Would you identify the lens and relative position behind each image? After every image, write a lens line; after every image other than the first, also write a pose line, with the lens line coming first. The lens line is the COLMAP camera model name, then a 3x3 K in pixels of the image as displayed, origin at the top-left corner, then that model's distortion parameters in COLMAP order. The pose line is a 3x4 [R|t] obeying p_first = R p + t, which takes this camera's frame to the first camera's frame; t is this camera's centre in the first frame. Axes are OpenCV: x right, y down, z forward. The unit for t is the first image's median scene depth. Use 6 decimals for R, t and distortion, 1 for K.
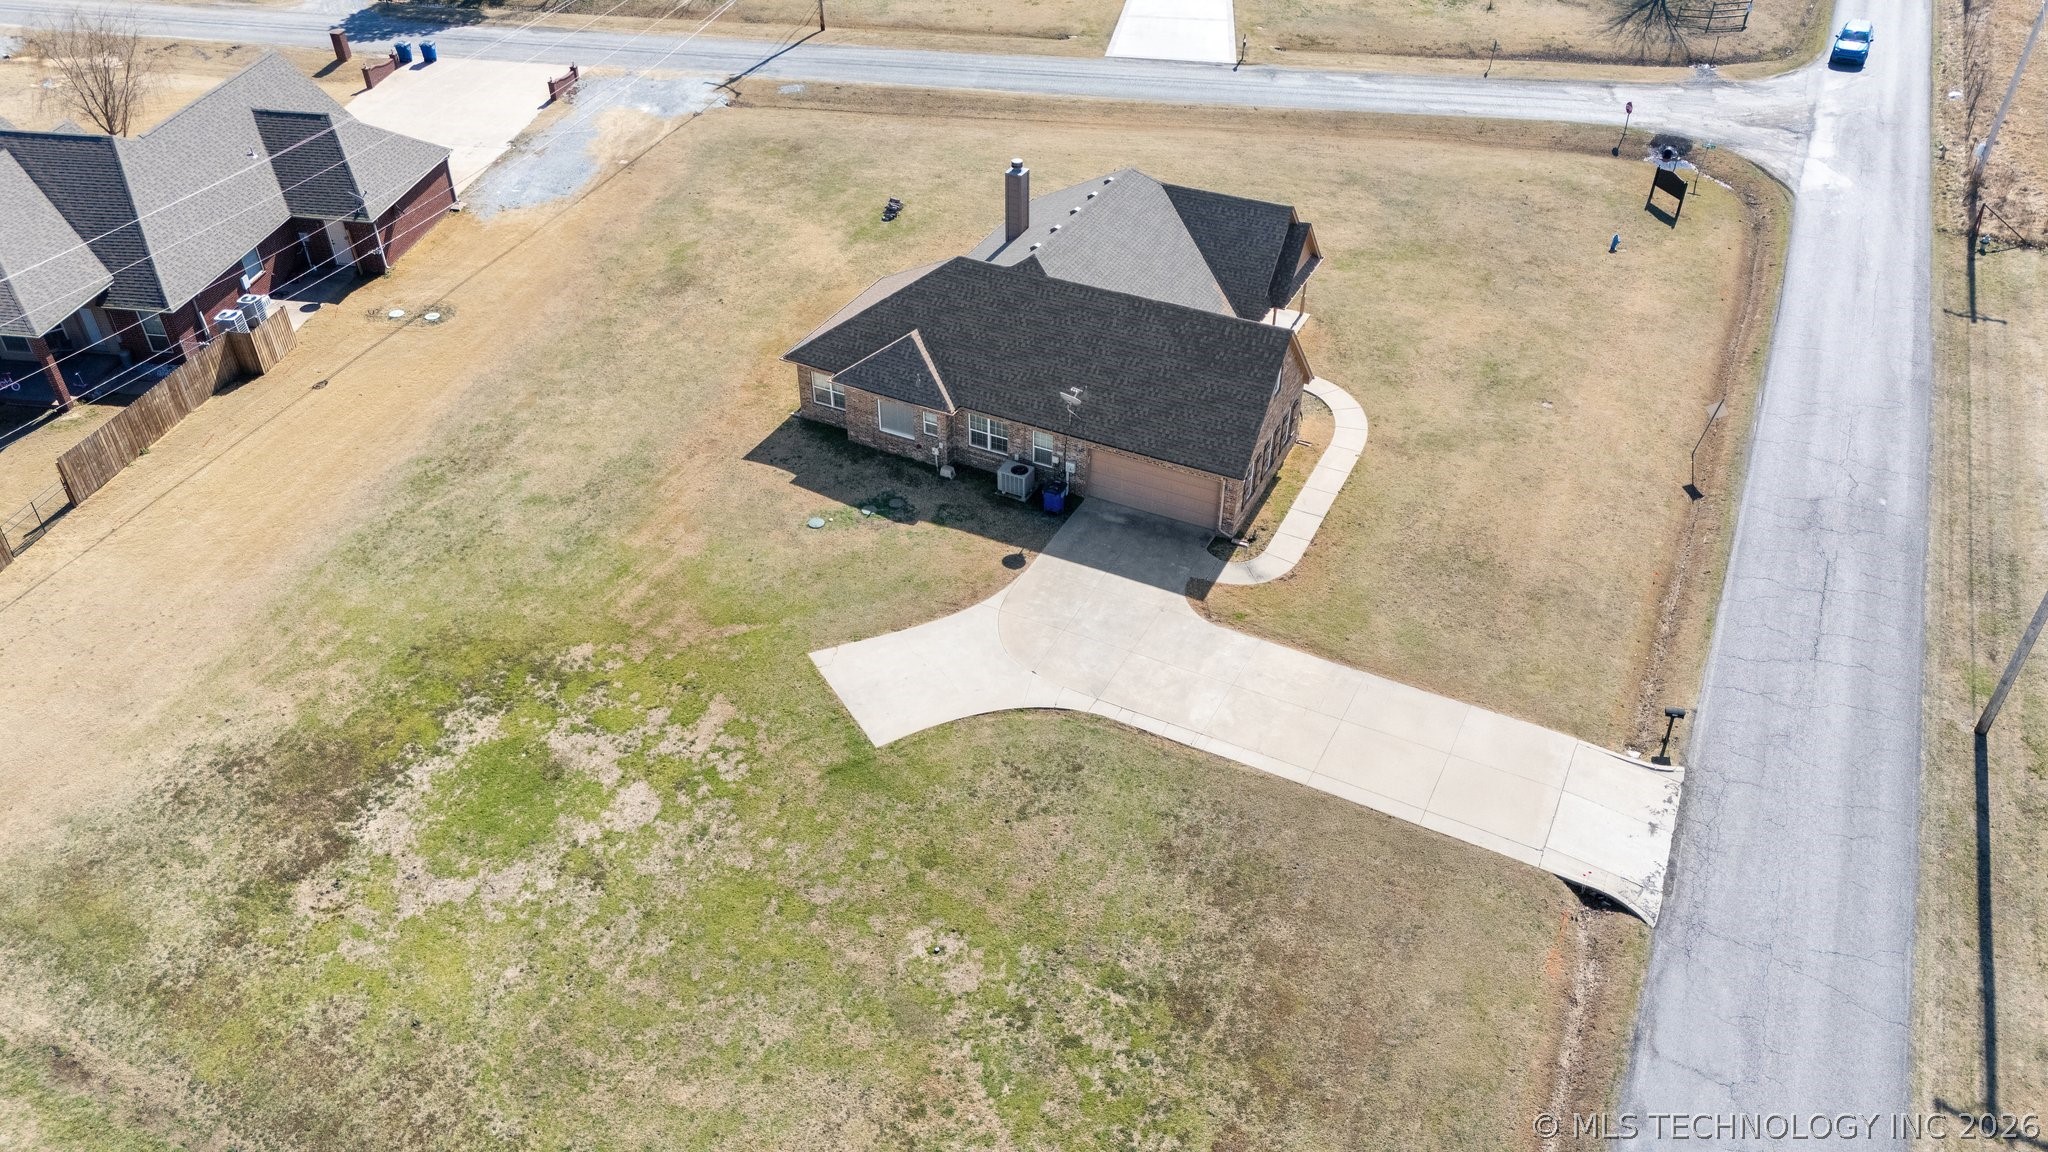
lens RADIAL K [[1463.6, 0, 1018.6], [0, 1463.6, 598.8], [0, 0, 1]] dist [0.062120, -0.051457]
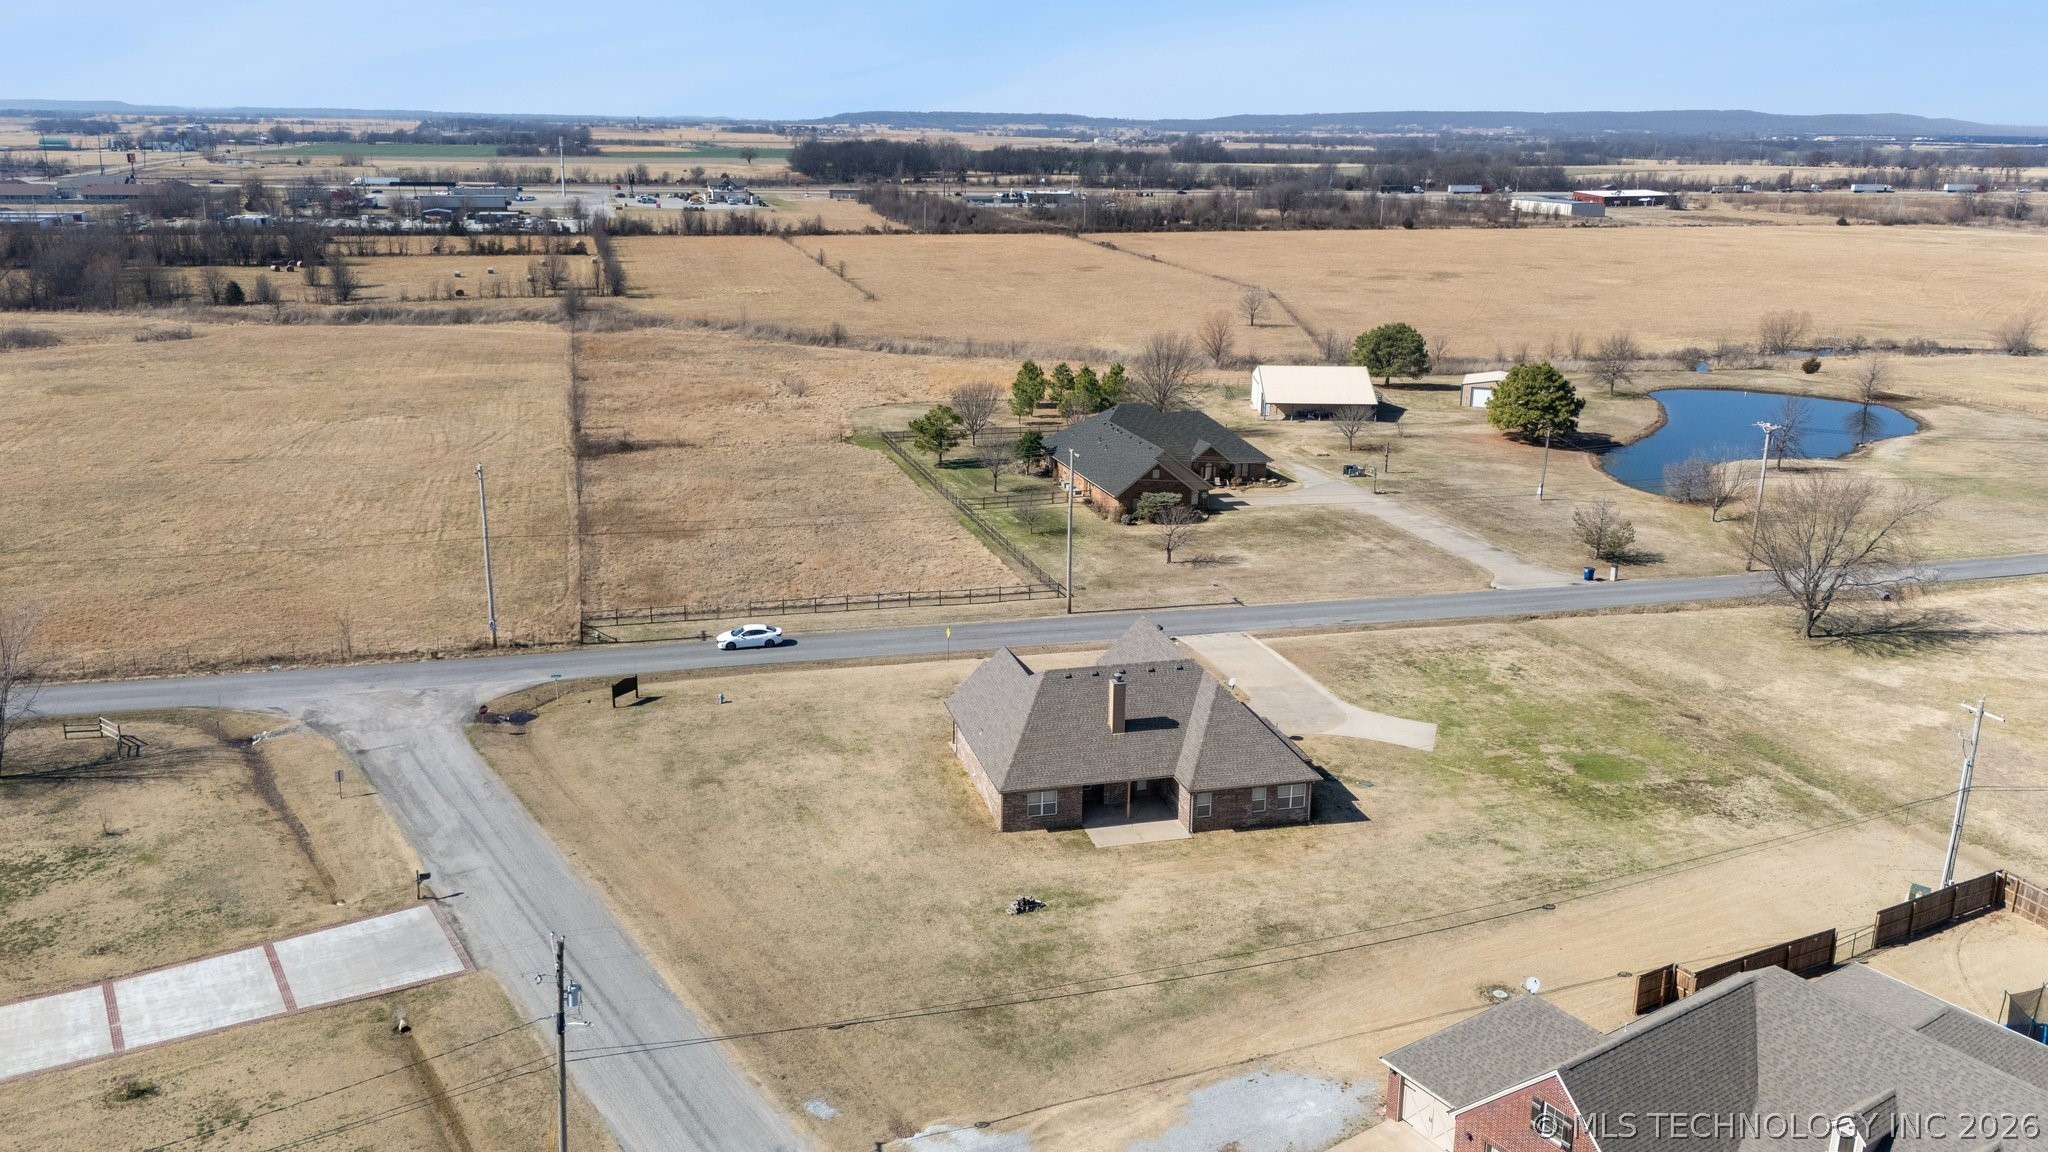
lens RADIAL K [[1526.3, 0, 1018.8], [0, 1526.3, 575.9], [0, 0, 1]] dist [0.091130, -0.125747]
pose [[-0.653992, -0.224223, 0.722508, -1.023534], [0.461869, 0.638058, 0.616083, -1.373715], [-0.599142, 0.736618, -0.313724, 1.526110]]
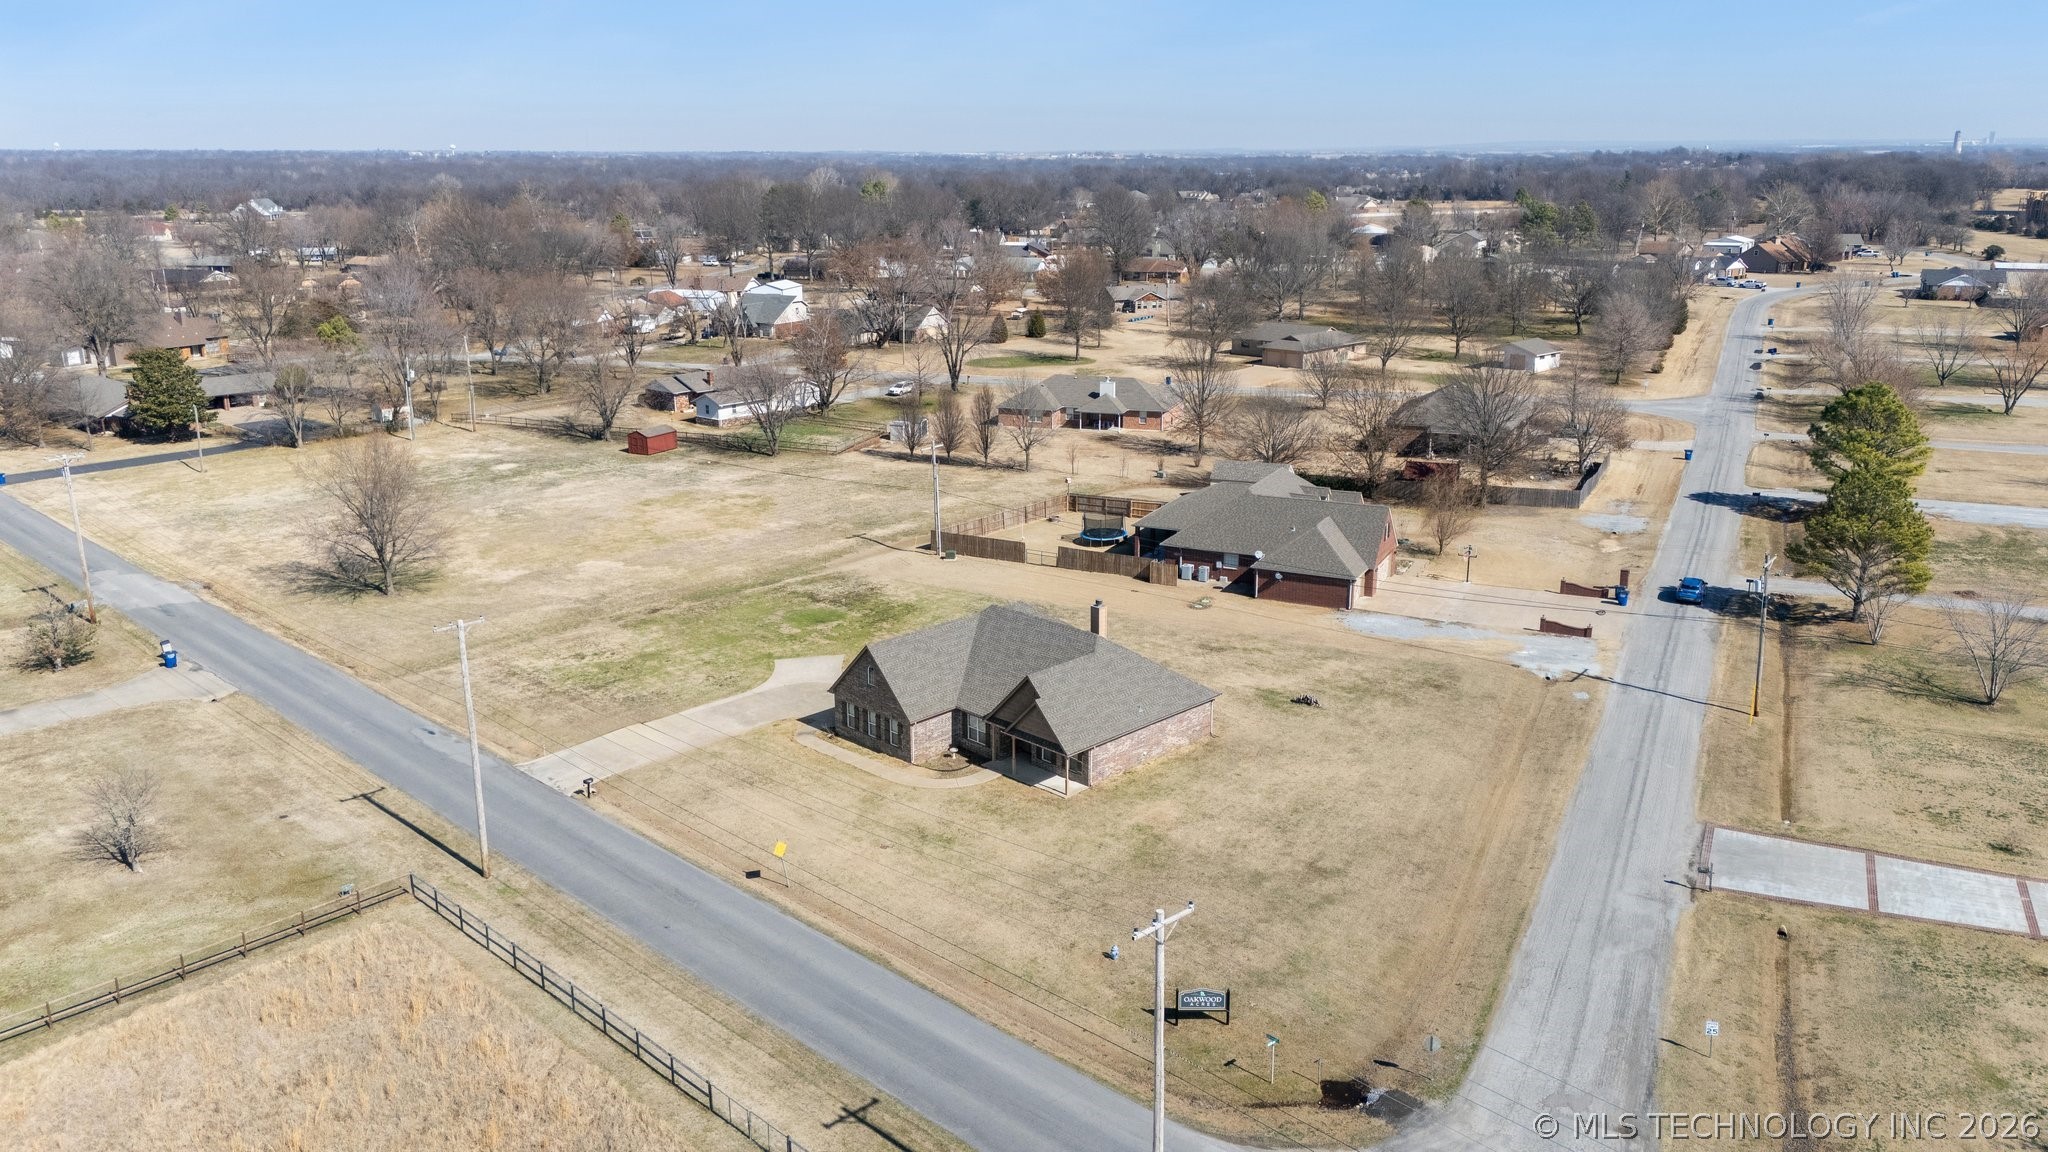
lens RADIAL K [[1526.3, 0, 1018.8], [0, 1526.3, 575.9], [0, 0, 1]] dist [0.091130, -0.125747]
pose [[-0.325197, 0.250003, -0.912001, 1.587284], [-0.588785, 0.701149, 0.402149, -0.970719], [0.739986, 0.667749, -0.080813, 1.111175]]
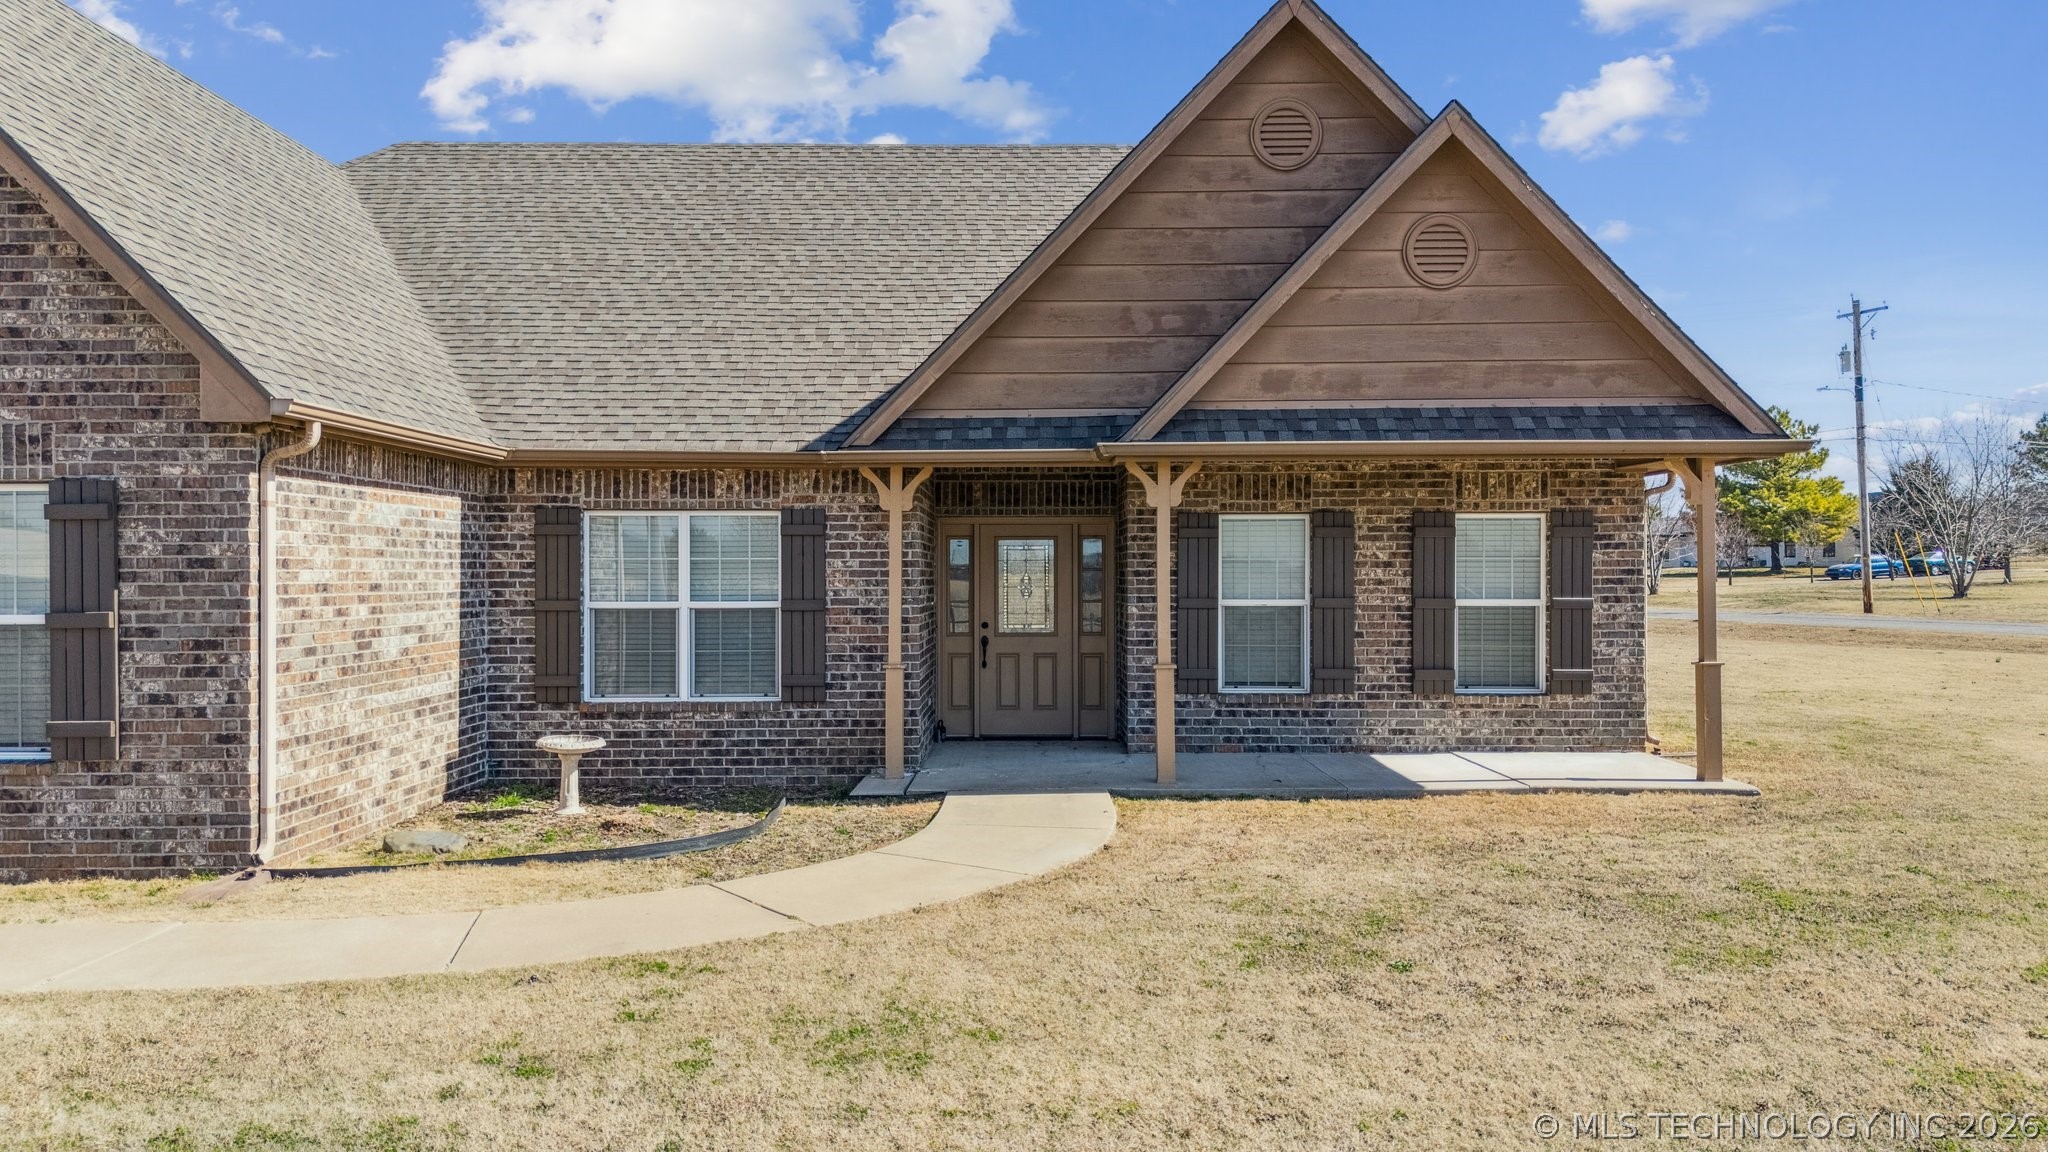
lens RADIAL K [[1532.4, 0, 1014.7], [0, 1532.4, 581.9], [0, 0, 1]] dist [0.068822, -0.062415]
pose [[0.443085, -0.003150, -0.896474, 0.379282], [-0.557236, 0.782376, -0.278165, -0.137392], [0.702256, 0.622798, 0.344904, 1.010294]]
